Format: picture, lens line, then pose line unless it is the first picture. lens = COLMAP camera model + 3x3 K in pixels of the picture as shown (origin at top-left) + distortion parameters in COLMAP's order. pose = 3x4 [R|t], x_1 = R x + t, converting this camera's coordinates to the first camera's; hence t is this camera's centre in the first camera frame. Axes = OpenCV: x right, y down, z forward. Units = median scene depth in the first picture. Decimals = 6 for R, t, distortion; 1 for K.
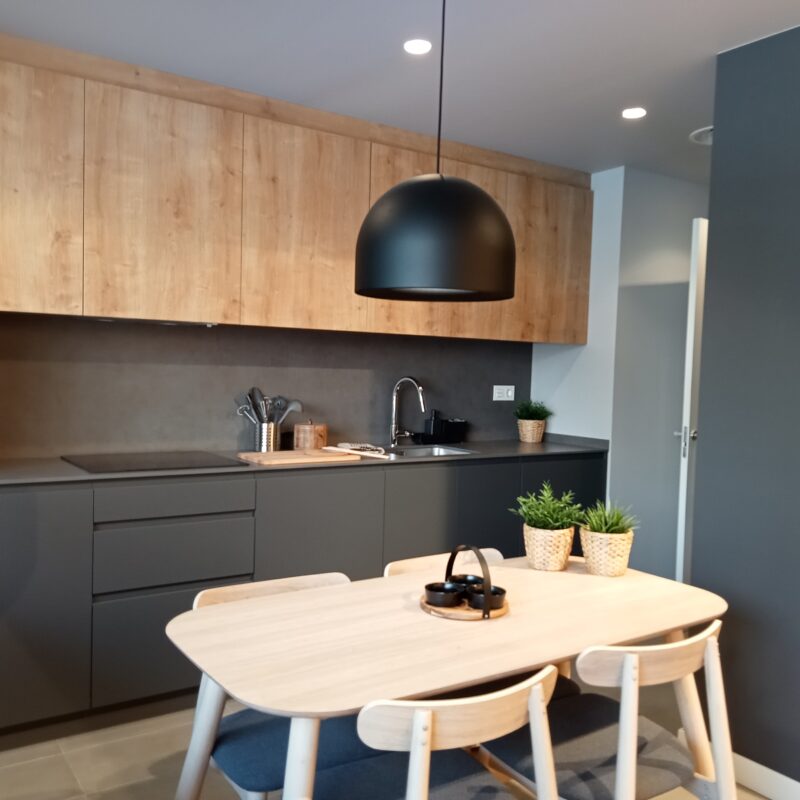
lens RADIAL K [[799.9, 0, 400.0], [0, 799.9, 400.0], [0, 0, 1]] dist [0.025506, -0.027694]
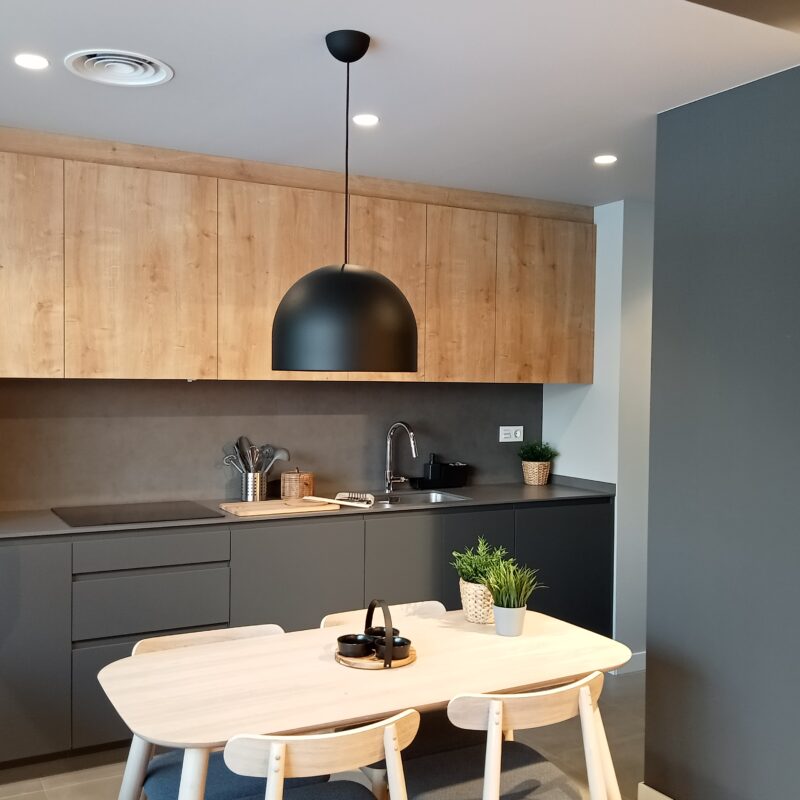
lens RADIAL K [[908.1, 0, 400.0], [0, 908.1, 400.0], [0, 0, 1]] dist [0.019600, -0.040866]
pose [[0.995494, -0.015694, -0.093521, 0.146584], [0.013583, 0.999639, -0.023173, -0.038420], [0.093851, 0.021798, 0.995348, -0.145713]]
